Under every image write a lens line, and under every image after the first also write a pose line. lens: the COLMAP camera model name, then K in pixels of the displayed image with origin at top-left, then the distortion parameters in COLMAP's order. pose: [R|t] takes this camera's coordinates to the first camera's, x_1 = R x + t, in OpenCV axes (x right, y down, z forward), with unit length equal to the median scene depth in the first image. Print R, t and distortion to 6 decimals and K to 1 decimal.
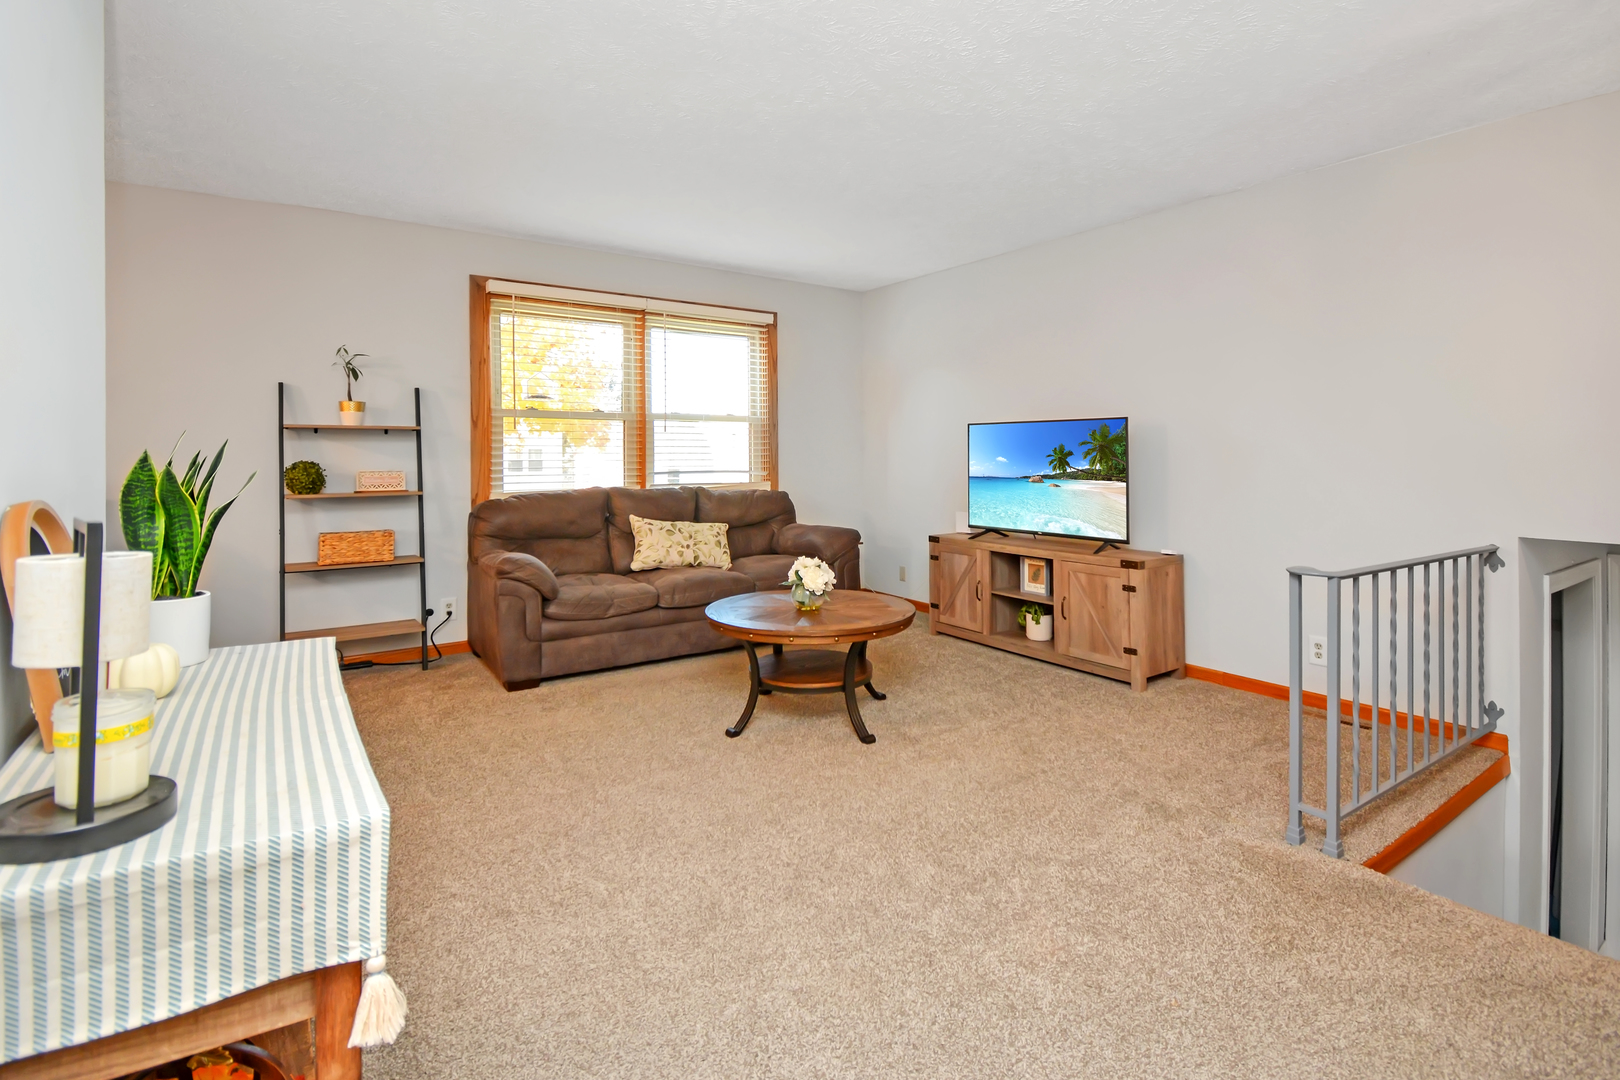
lens RADIAL K [[739.7, 0, 808.5], [0, 739.7, 452.0], [0, 0, 1]] dist [0.000045, 0.000032]
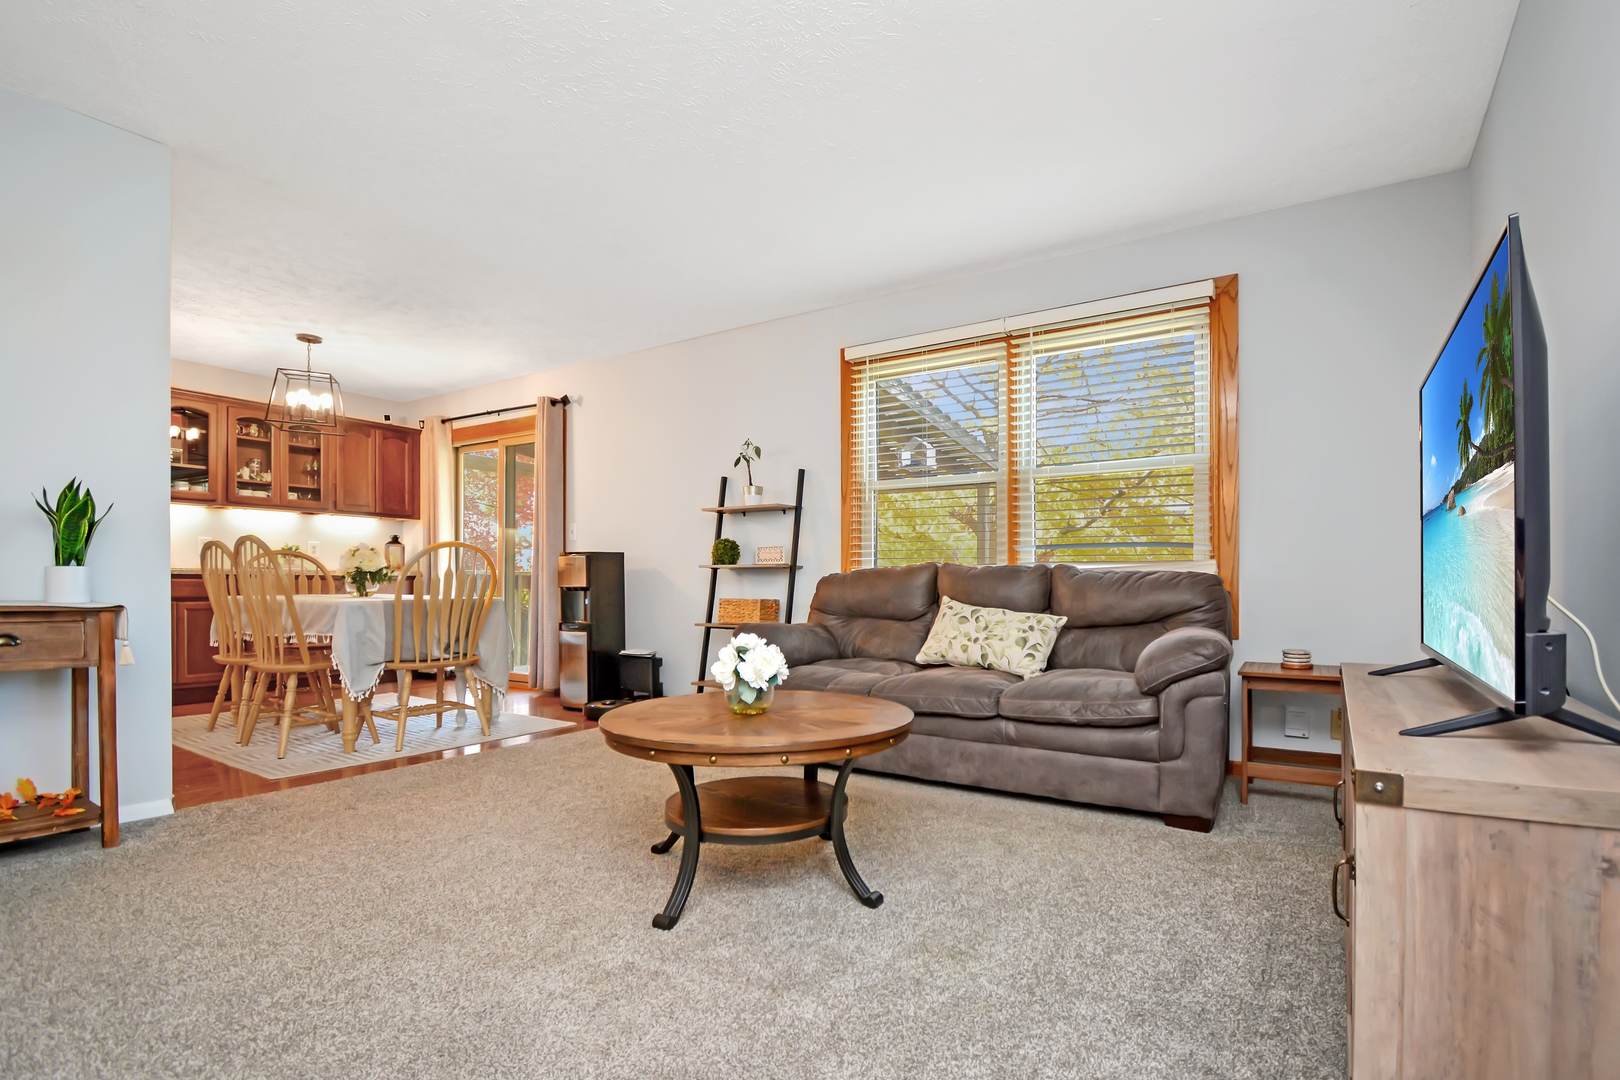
lens RADIAL K [[764.3, 0, 843.6], [0, 764.3, 576.4], [0, 0, 1]] dist [0.001110, -0.000124]
pose [[0.409654, -0.000740, -0.912240, 0.476538], [-0.000369, 0.999999, -0.000977, 0.066098], [0.912241, 0.000737, 0.409654, 0.575084]]
